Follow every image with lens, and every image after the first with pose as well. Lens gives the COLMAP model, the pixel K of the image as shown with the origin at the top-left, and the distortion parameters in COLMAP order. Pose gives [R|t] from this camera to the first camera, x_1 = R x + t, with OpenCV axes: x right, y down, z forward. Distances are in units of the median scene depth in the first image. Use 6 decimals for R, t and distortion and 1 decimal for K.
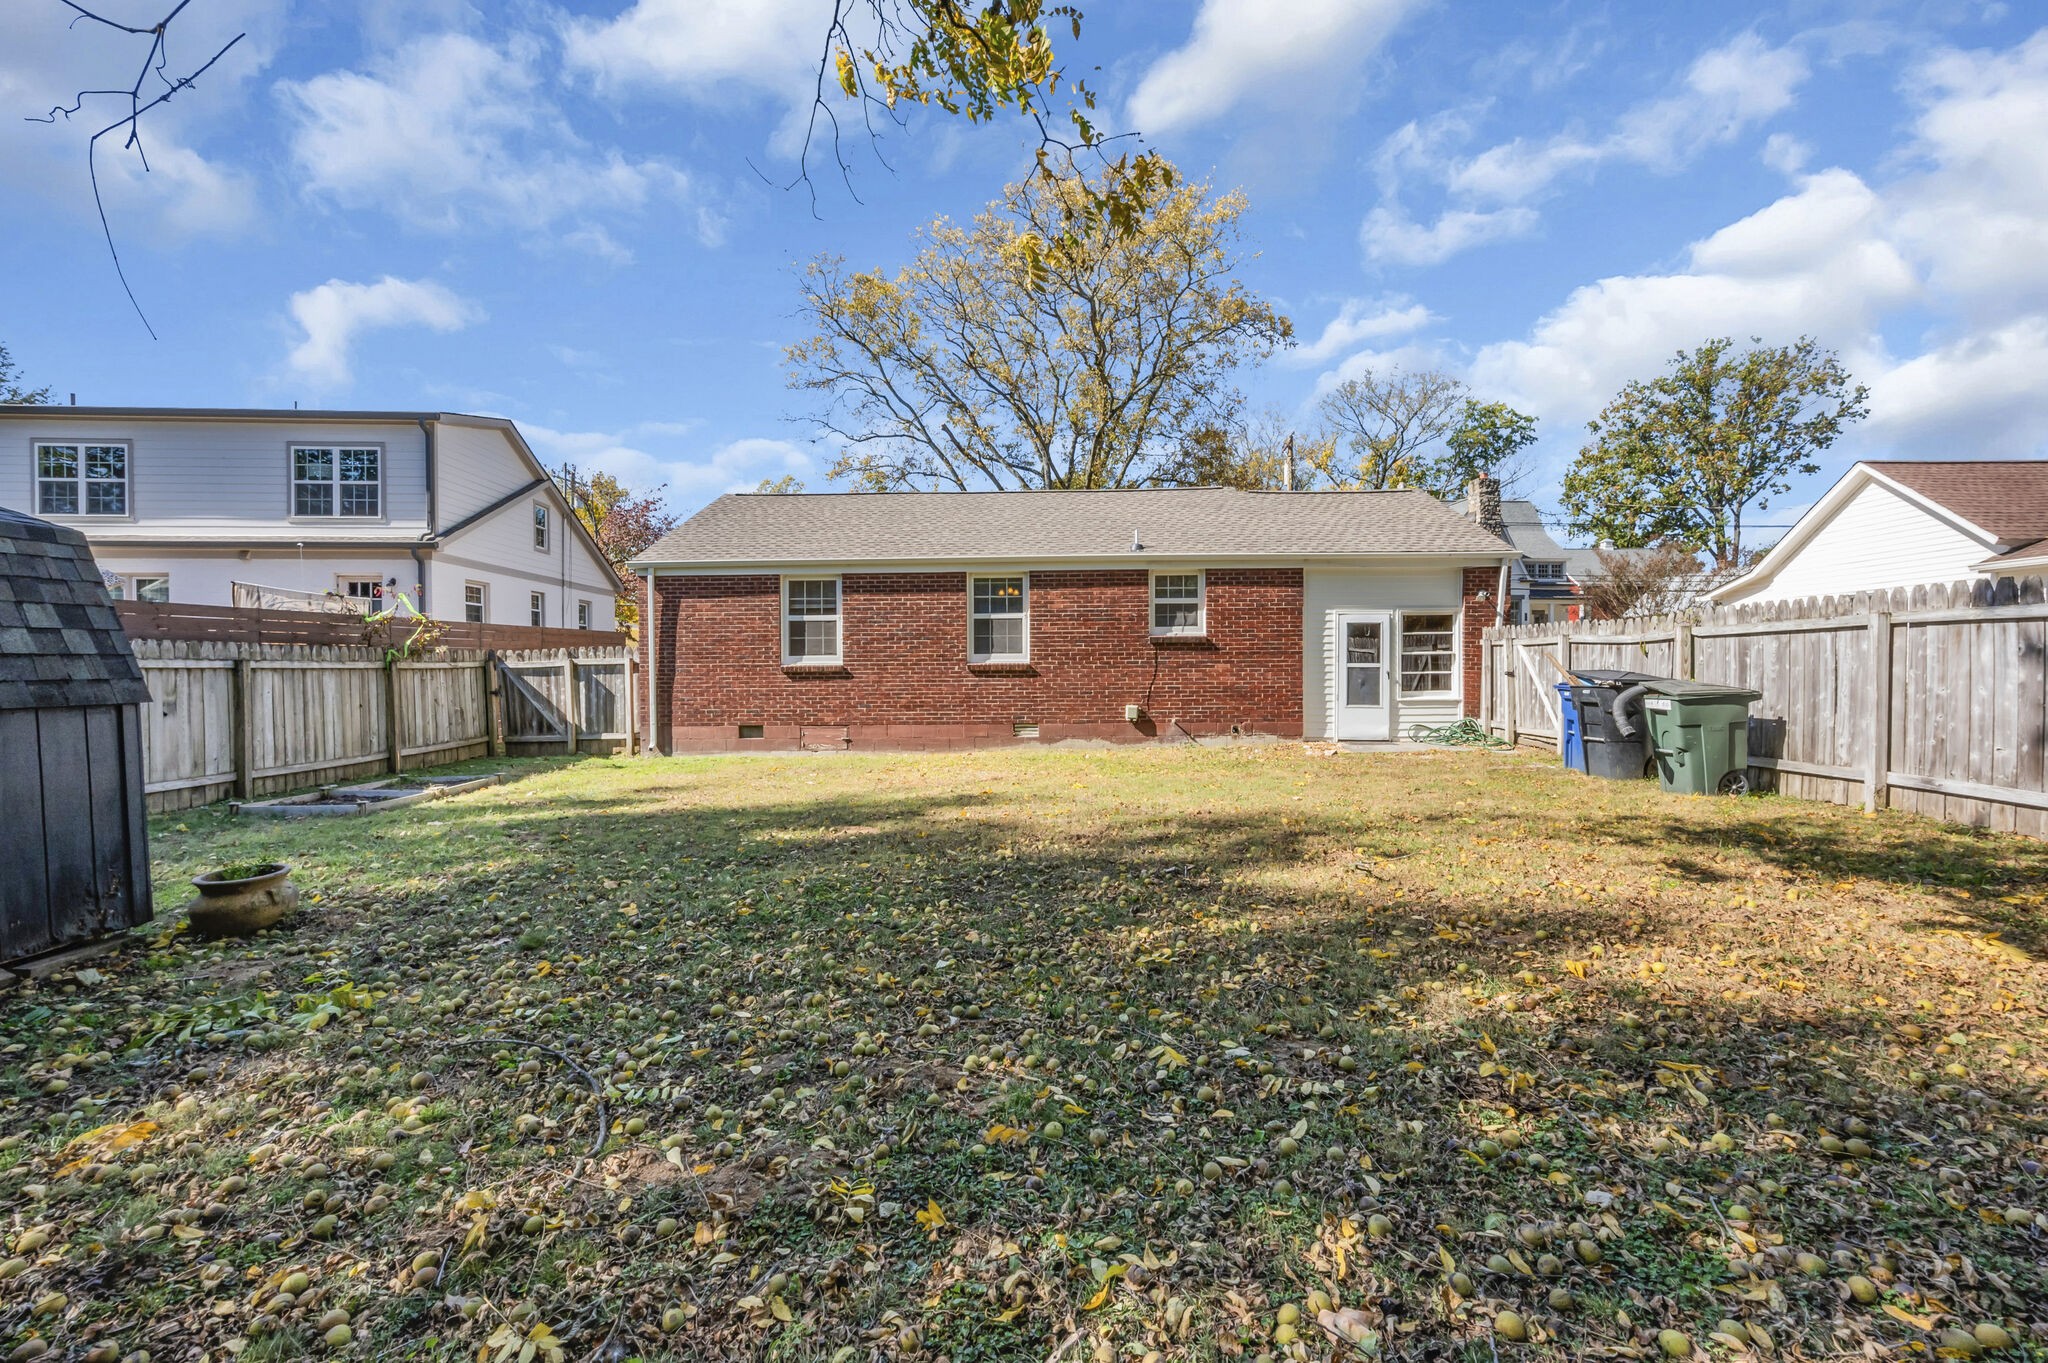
lens RADIAL K [[851.6, 0, 1025.0], [0, 851.6, 704.2], [0, 0, 1]] dist [0.002215, 0.000218]
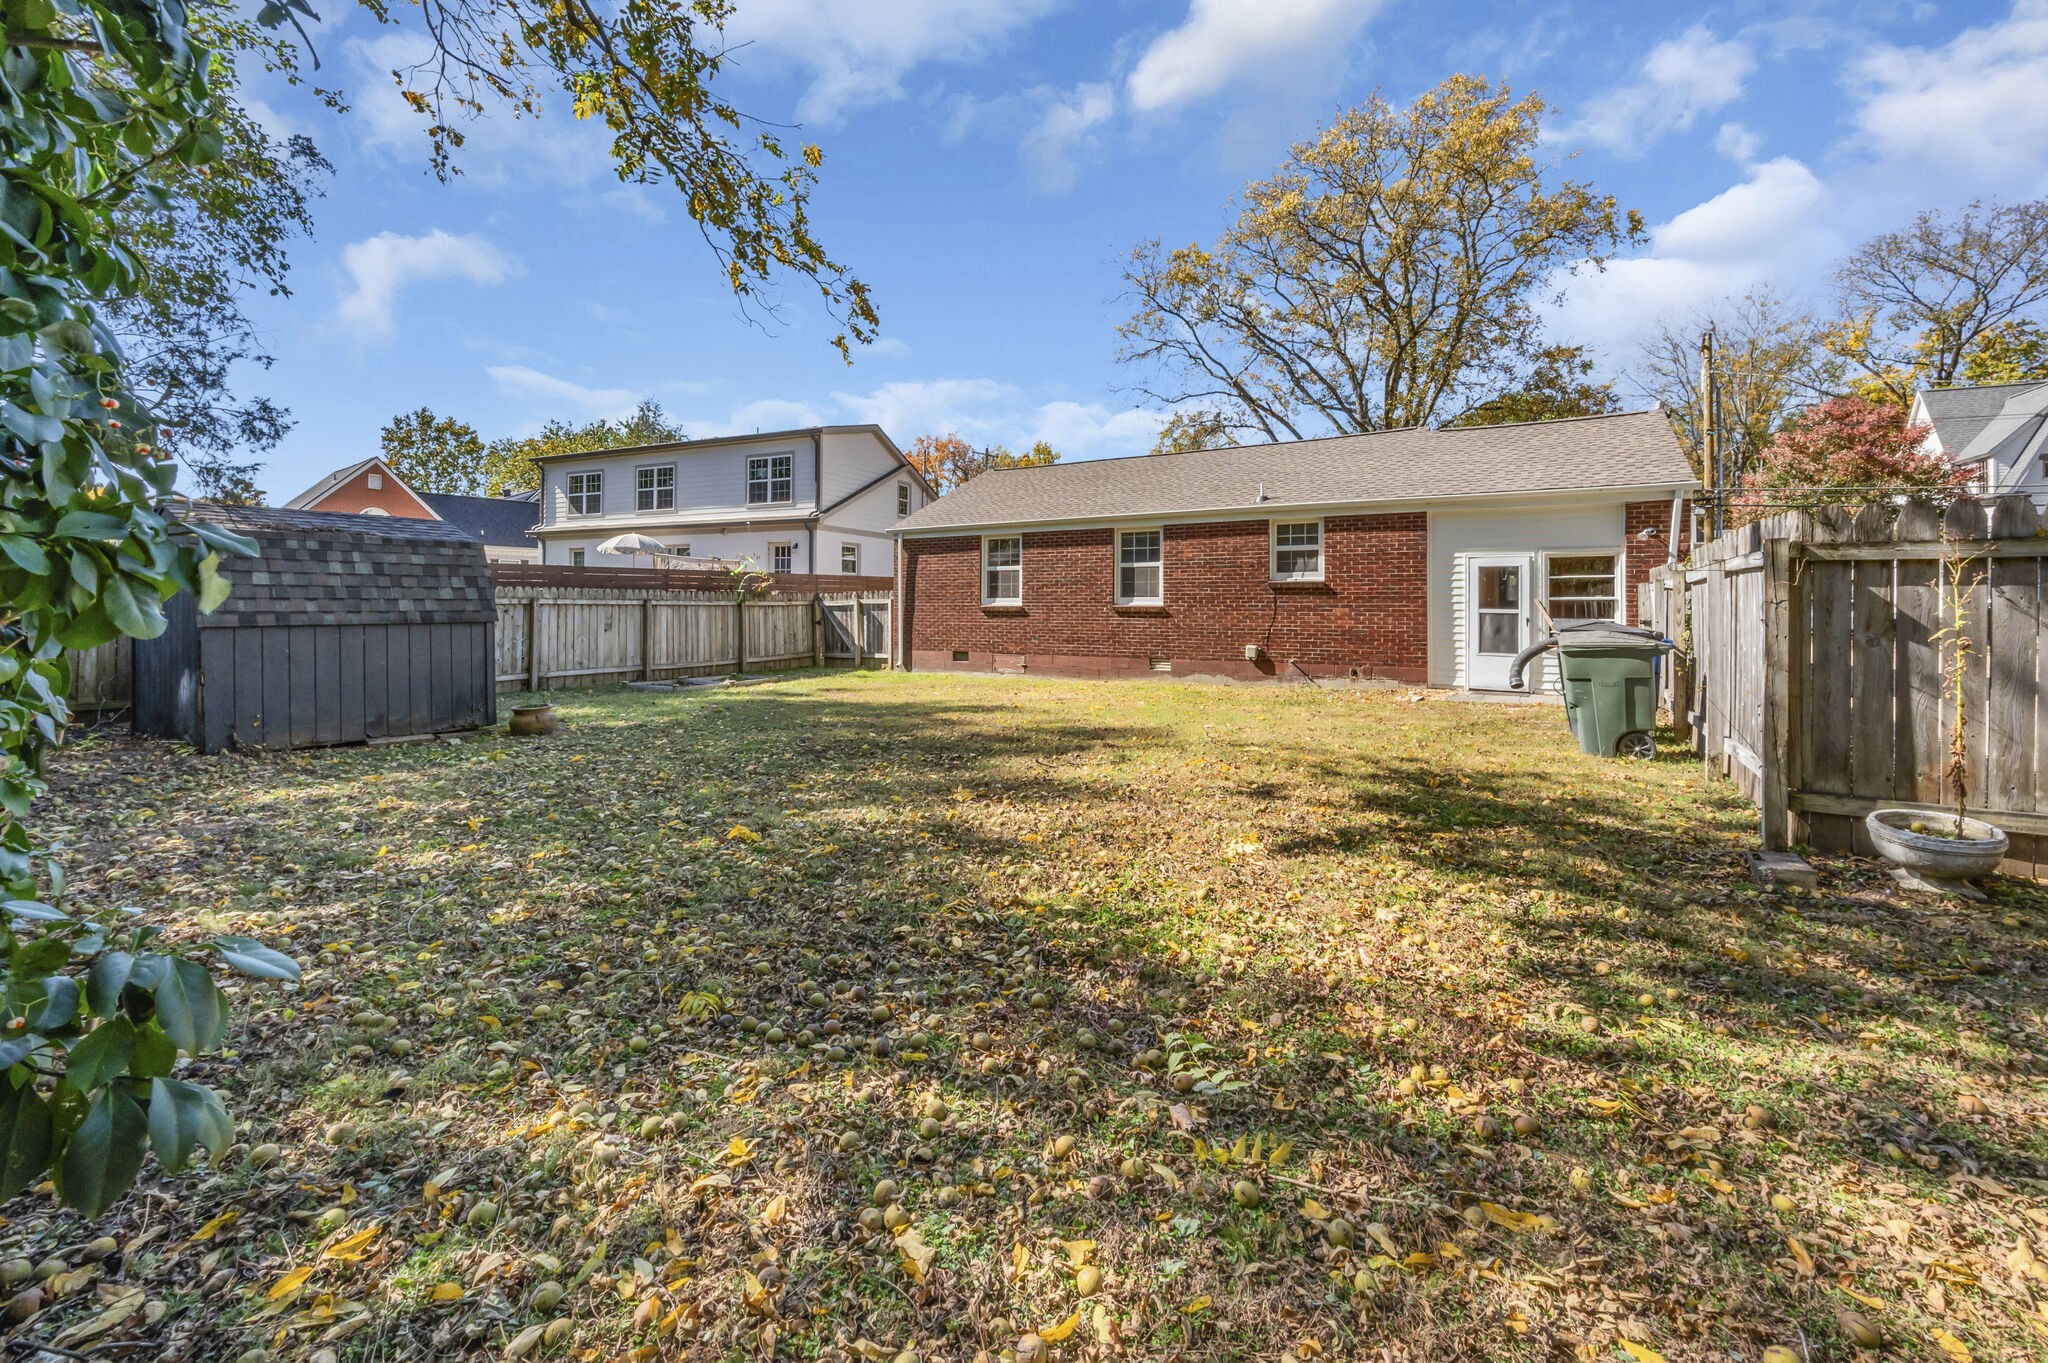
lens RADIAL K [[827.7, 0, 1030.9], [0, 827.7, 639.7], [0, 0, 1]] dist [0.000095, 0.000006]
pose [[0.874305, 0.029171, -0.484500, 0.388123], [-0.030651, 0.999518, 0.004867, -0.002478], [0.484408, 0.010596, 0.874778, -0.055846]]
